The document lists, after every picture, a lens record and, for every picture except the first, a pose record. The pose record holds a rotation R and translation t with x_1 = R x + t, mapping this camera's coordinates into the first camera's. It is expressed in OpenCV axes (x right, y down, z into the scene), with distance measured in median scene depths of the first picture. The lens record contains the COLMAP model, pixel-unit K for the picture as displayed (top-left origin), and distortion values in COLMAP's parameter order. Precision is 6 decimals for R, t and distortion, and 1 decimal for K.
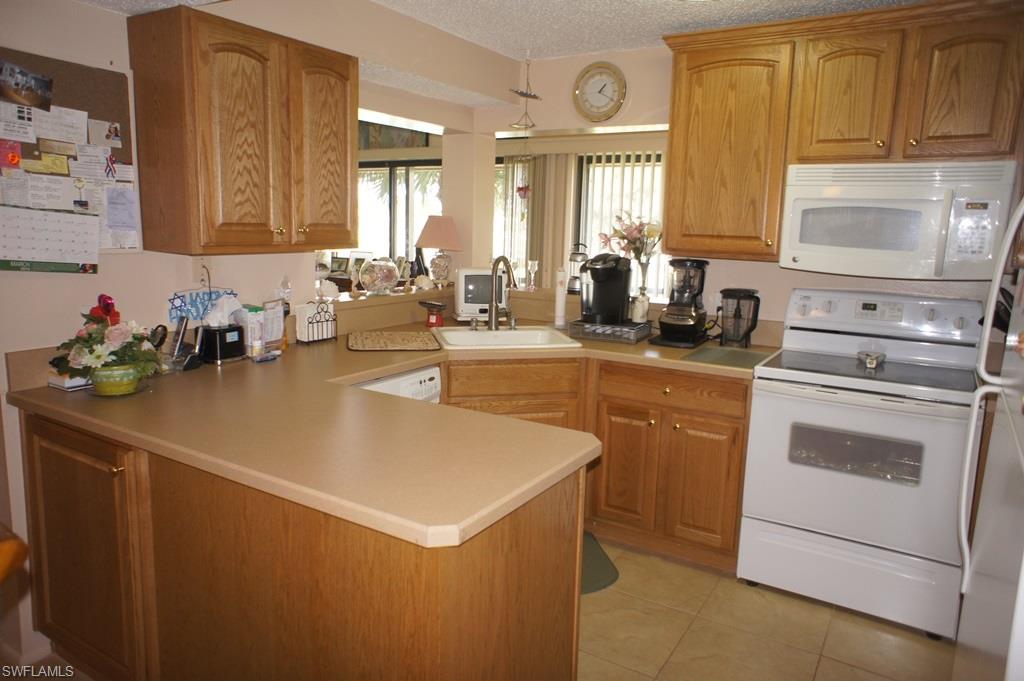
lens RADIAL K [[694.2, 0, 510.2], [0, 694.2, 336.5], [0, 0, 1]] dist [-0.072512, 0.098705]
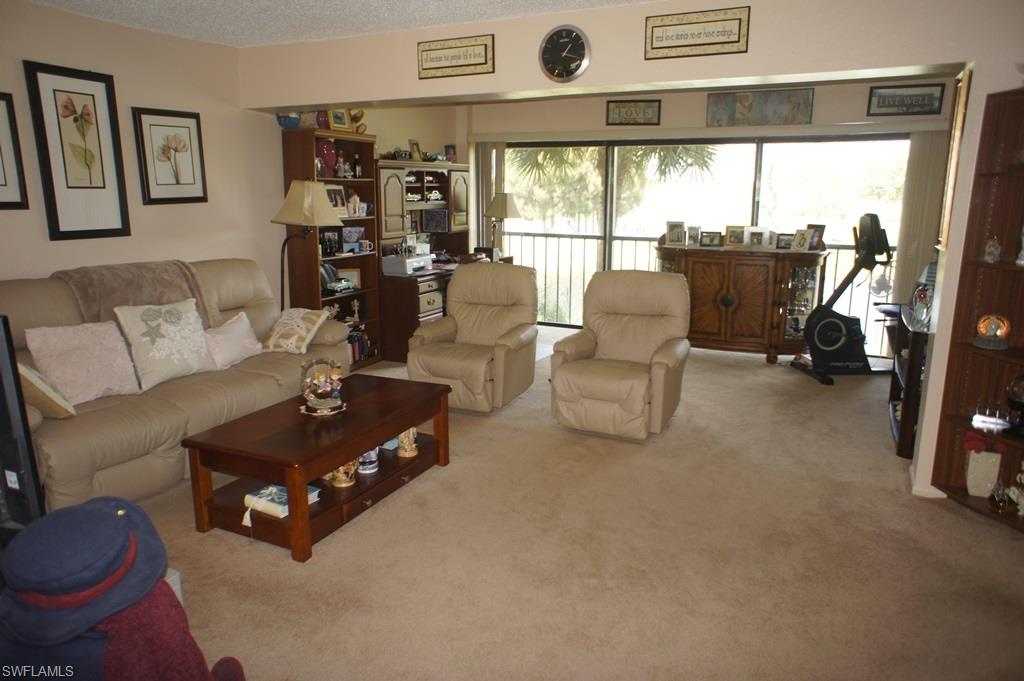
lens RADIAL K [[694.2, 0, 510.2], [0, 694.2, 336.5], [0, 0, 1]] dist [-0.072512, 0.098705]
pose [[0.994296, -0.046245, 0.096110, -1.439454], [0.041618, 0.997902, 0.049602, -0.049132], [-0.098202, -0.045319, 0.994134, -0.003656]]
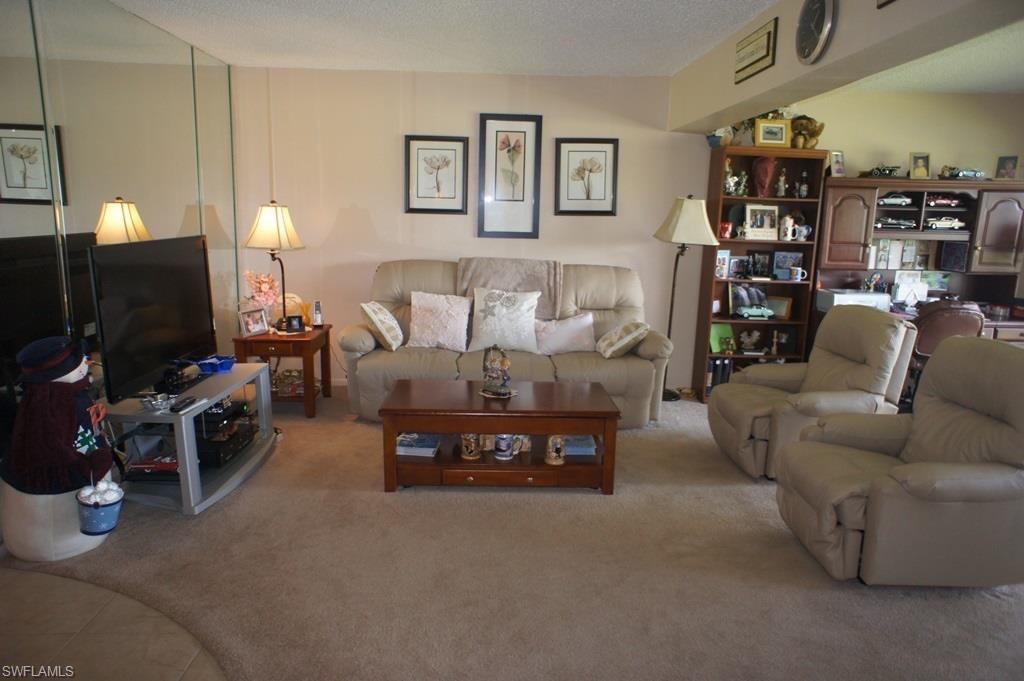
lens RADIAL K [[694.2, 0, 510.2], [0, 694.2, 336.5], [0, 0, 1]] dist [-0.072512, 0.098705]
pose [[0.553072, 0.139108, -0.821438, -0.541739], [-0.146915, 0.986796, 0.068193, -0.082023], [0.820077, 0.082966, 0.566206, 0.450625]]
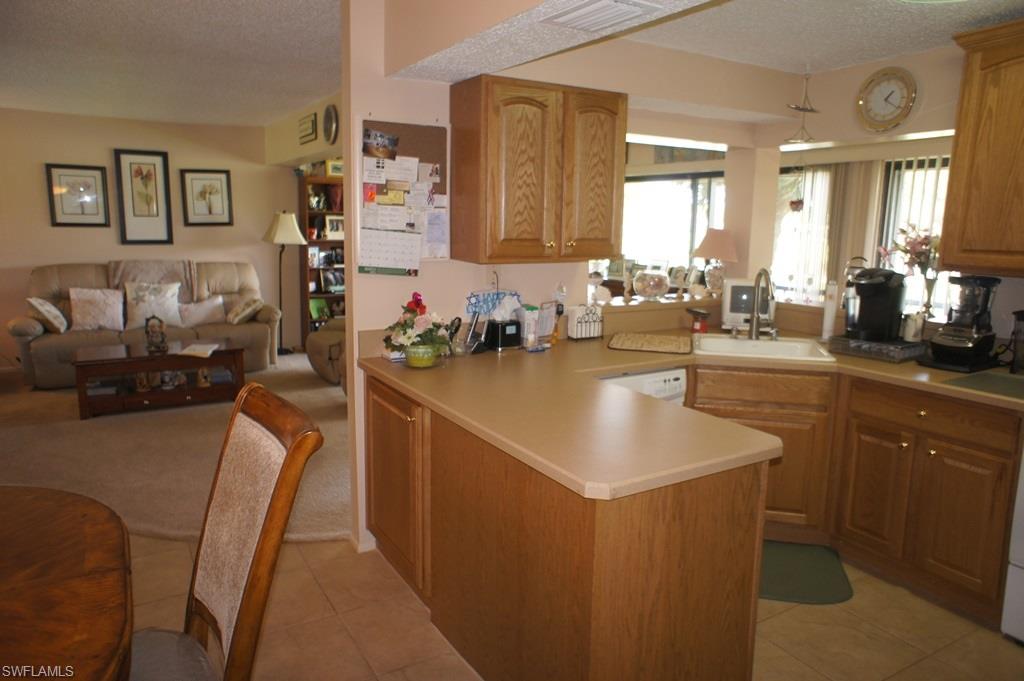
lens RADIAL K [[694.2, 0, 510.2], [0, 694.2, 336.5], [0, 0, 1]] dist [-0.072512, 0.098705]
pose [[0.890362, 0.064151, -0.450710, 0.150526], [-0.066547, 0.997728, 0.010547, -0.000513], [0.450362, 0.020603, 0.892608, -0.108752]]
